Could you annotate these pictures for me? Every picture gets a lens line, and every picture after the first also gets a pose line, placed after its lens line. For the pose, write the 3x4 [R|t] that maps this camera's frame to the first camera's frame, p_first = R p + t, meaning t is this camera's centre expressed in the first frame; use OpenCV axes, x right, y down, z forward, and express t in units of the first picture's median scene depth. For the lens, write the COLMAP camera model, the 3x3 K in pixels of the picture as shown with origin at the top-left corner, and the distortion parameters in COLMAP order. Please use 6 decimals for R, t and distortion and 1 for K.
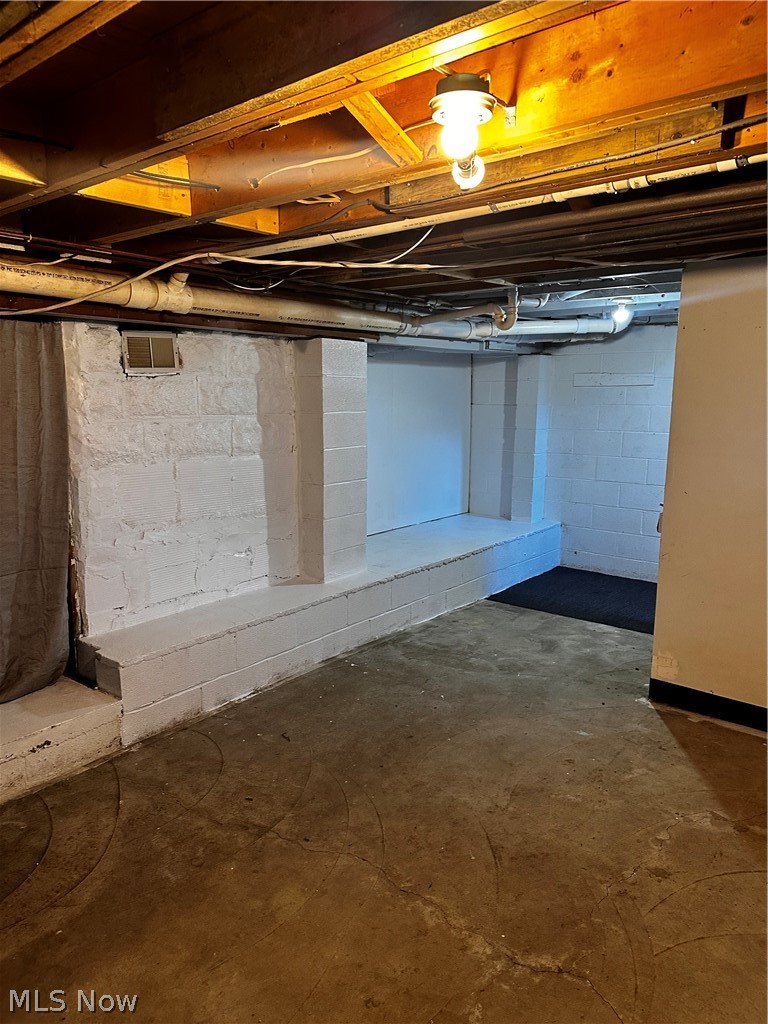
lens RADIAL K [[718.5, 0, 384.5], [0, 718.5, 511.6], [0, 0, 1]] dist [0.066263, -0.064349]
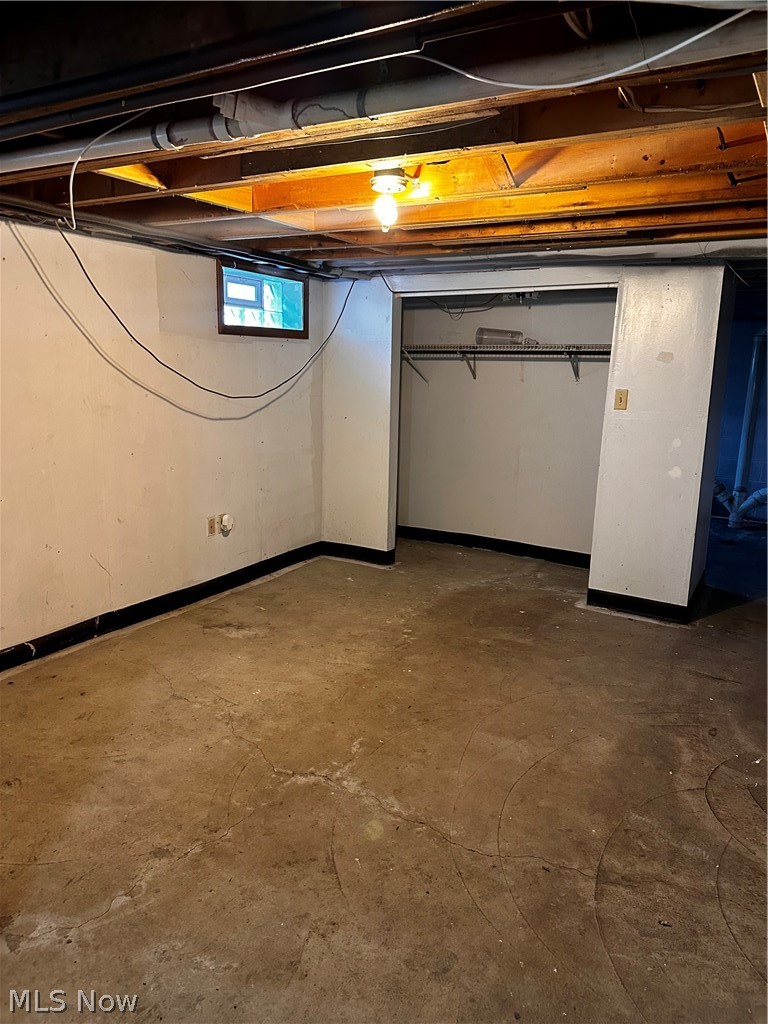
lens RADIAL K [[718.5, 0, 384.0], [0, 718.5, 512.8], [0, 0, 1]] dist [0.066263, -0.064349]
pose [[-0.987003, 0.002448, -0.160683, 0.232950], [-0.056931, 0.929710, 0.363866, -0.264713], [0.150280, 0.368284, -0.917487, 1.678081]]
